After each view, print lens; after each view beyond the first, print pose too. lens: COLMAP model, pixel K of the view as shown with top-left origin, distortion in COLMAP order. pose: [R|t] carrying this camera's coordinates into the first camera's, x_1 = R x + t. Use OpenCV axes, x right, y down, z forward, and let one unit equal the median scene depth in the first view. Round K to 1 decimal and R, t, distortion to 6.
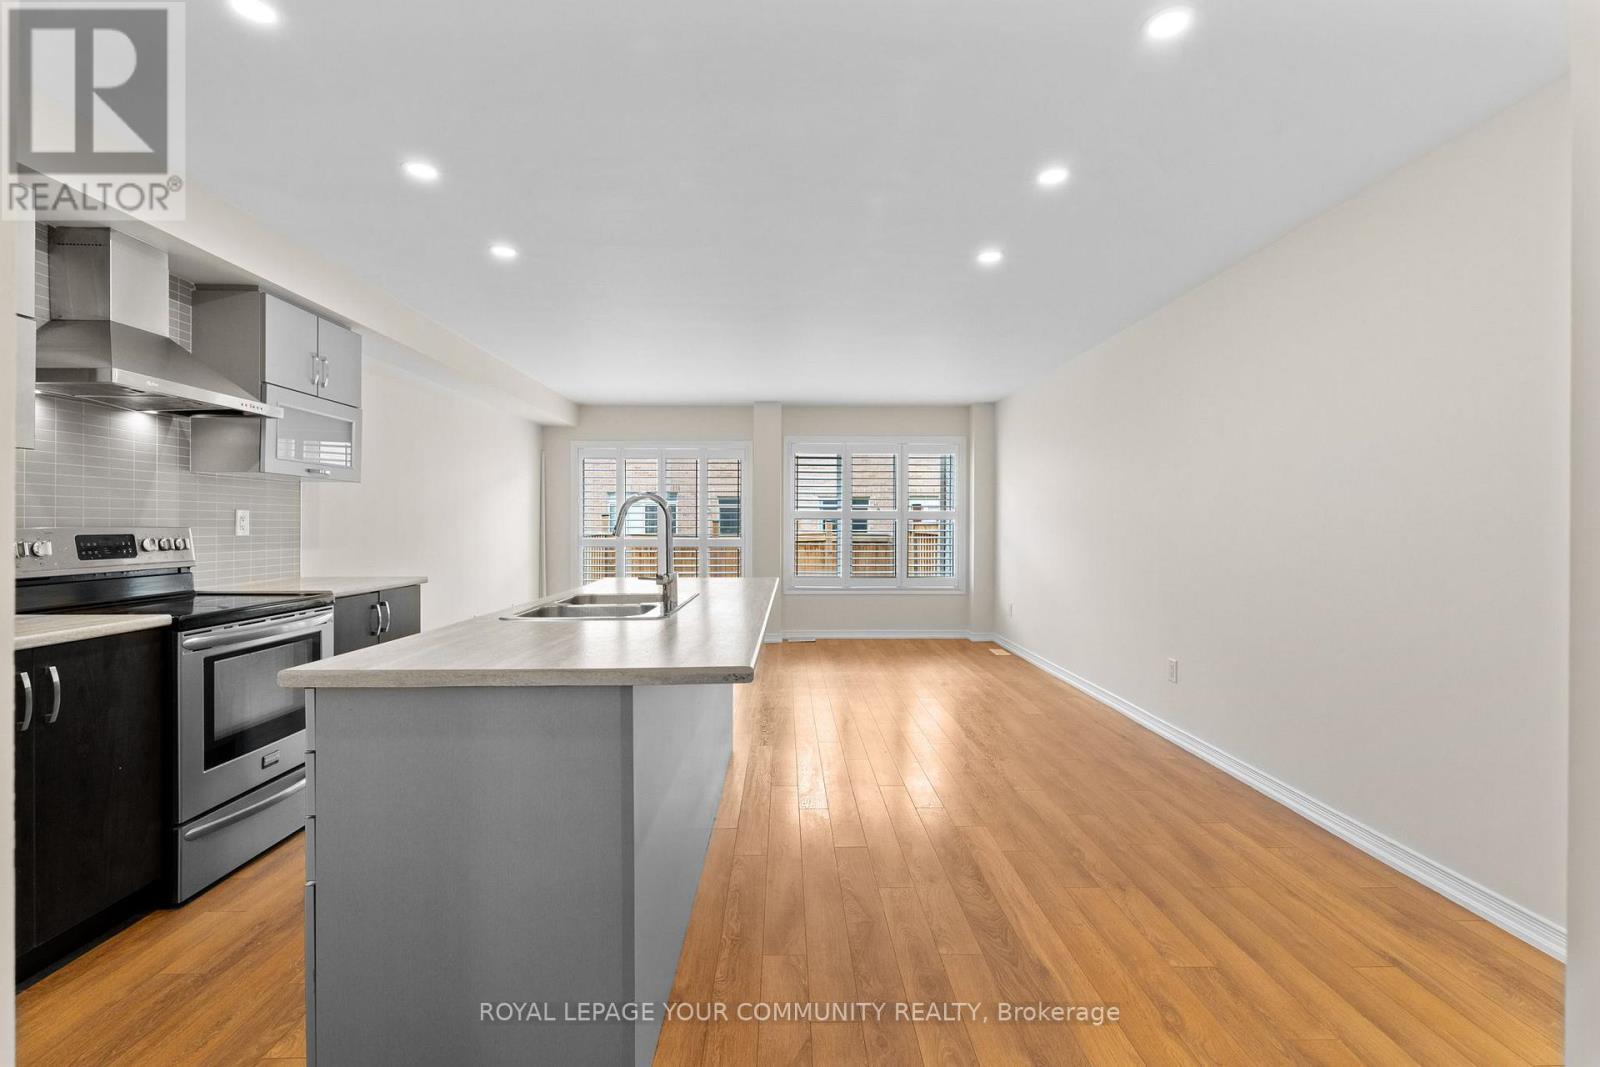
lens RADIAL K [[714.3, 0, 800.0], [0, 714.3, 533.5], [0, 0, 1]] dist [0.001488, -0.000120]
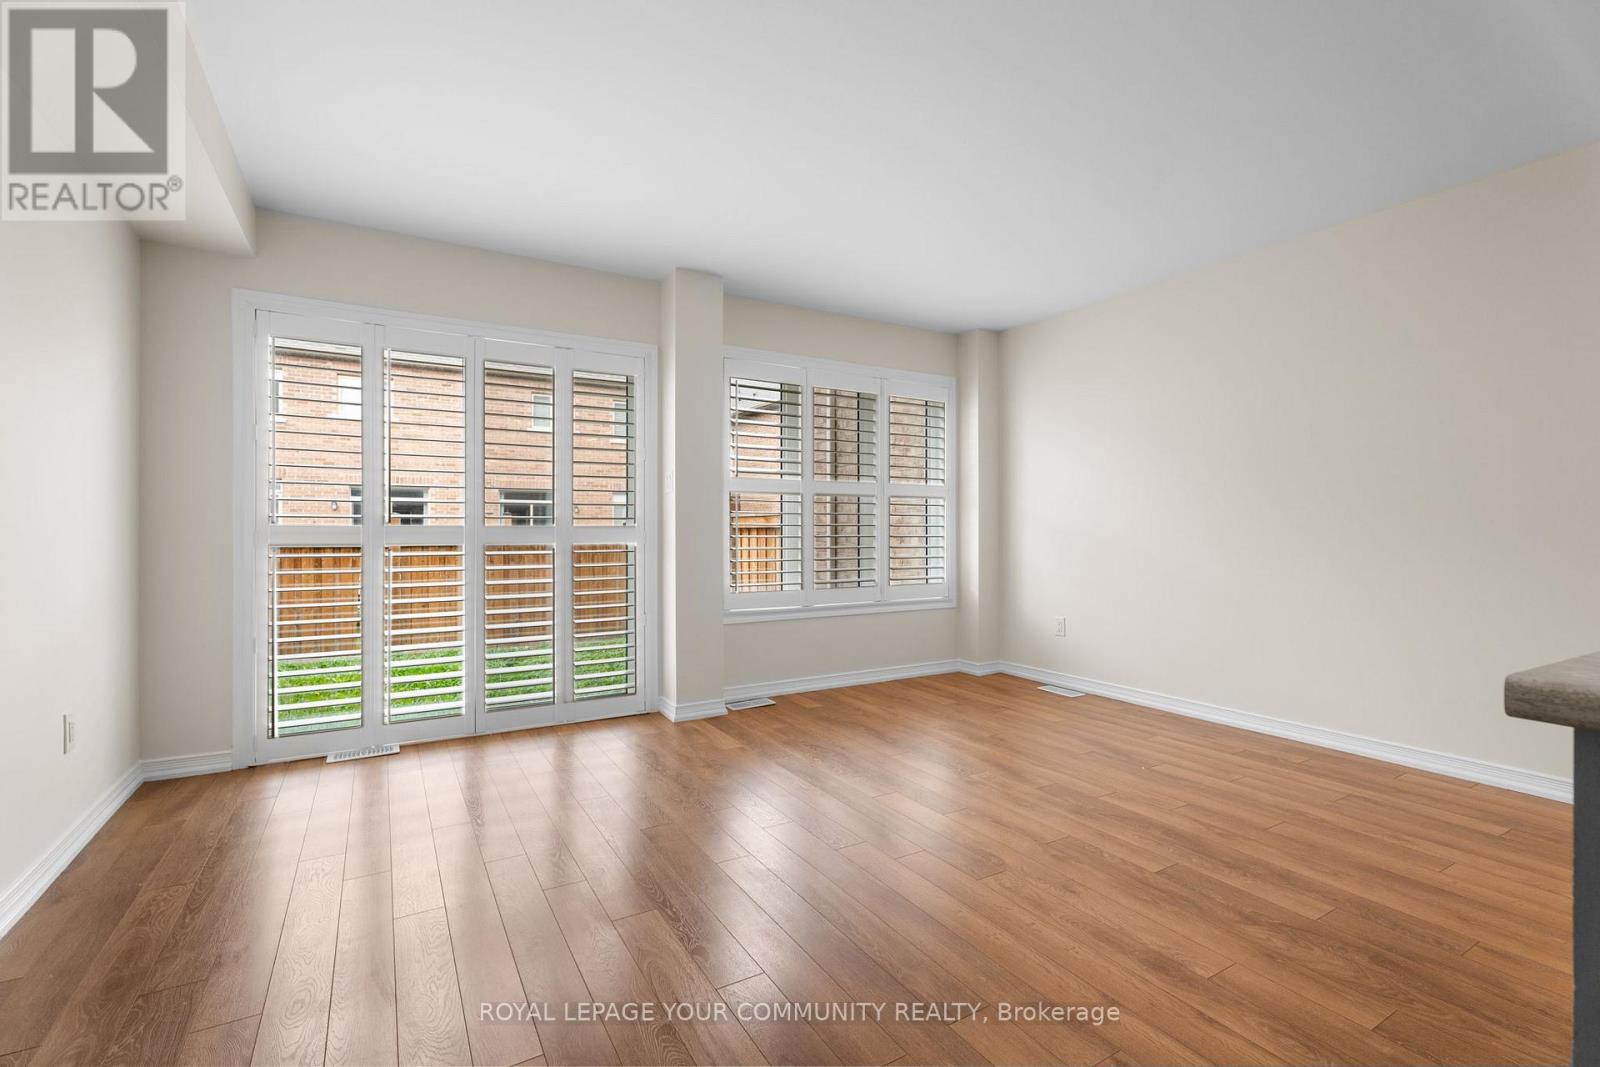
lens RADIAL K [[714.3, 0, 800.0], [0, 714.3, 533.5], [0, 0, 1]] dist [0.001488, -0.000120]
pose [[0.871714, -0.006616, 0.489970, -0.525785], [0.010974, 0.999922, -0.006023, 0.037248], [-0.489891, 0.010628, 0.871719, 1.058500]]
